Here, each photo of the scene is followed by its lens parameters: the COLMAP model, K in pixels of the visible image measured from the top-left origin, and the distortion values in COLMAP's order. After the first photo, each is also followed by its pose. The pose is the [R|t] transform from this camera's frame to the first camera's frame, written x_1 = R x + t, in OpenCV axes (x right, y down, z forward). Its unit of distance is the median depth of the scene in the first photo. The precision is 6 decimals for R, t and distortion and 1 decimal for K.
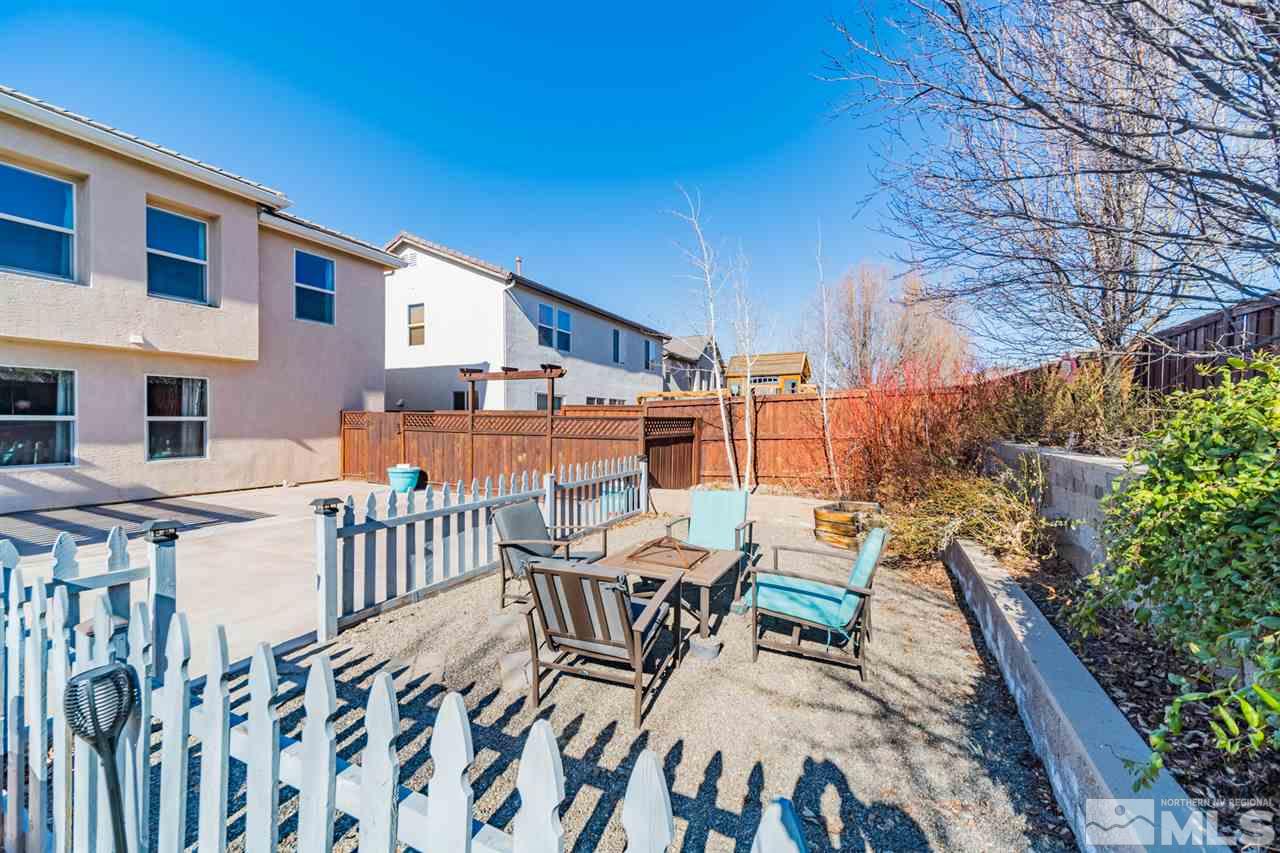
lens RADIAL K [[502.4, 0, 645.0], [0, 502.4, 416.8], [0, 0, 1]] dist [-0.000266, -0.000307]
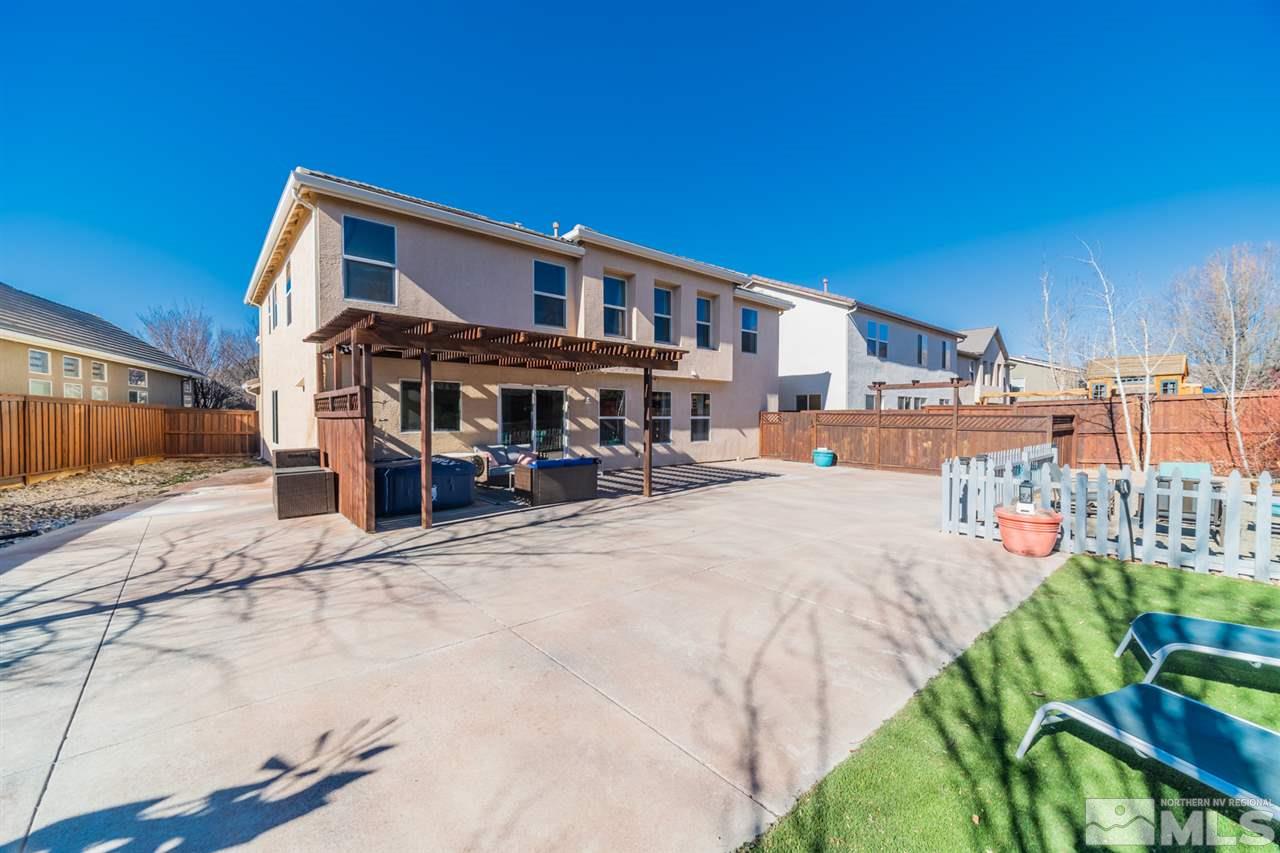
lens RADIAL K [[502.4, 0, 630.8], [0, 502.4, 420.7], [0, 0, 1]] dist [-0.000266, -0.000307]
pose [[0.911083, -0.000208, -0.412223, -0.369160], [0.007004, 0.999863, 0.014976, -0.010236], [0.412163, -0.016531, 0.910960, -0.549487]]
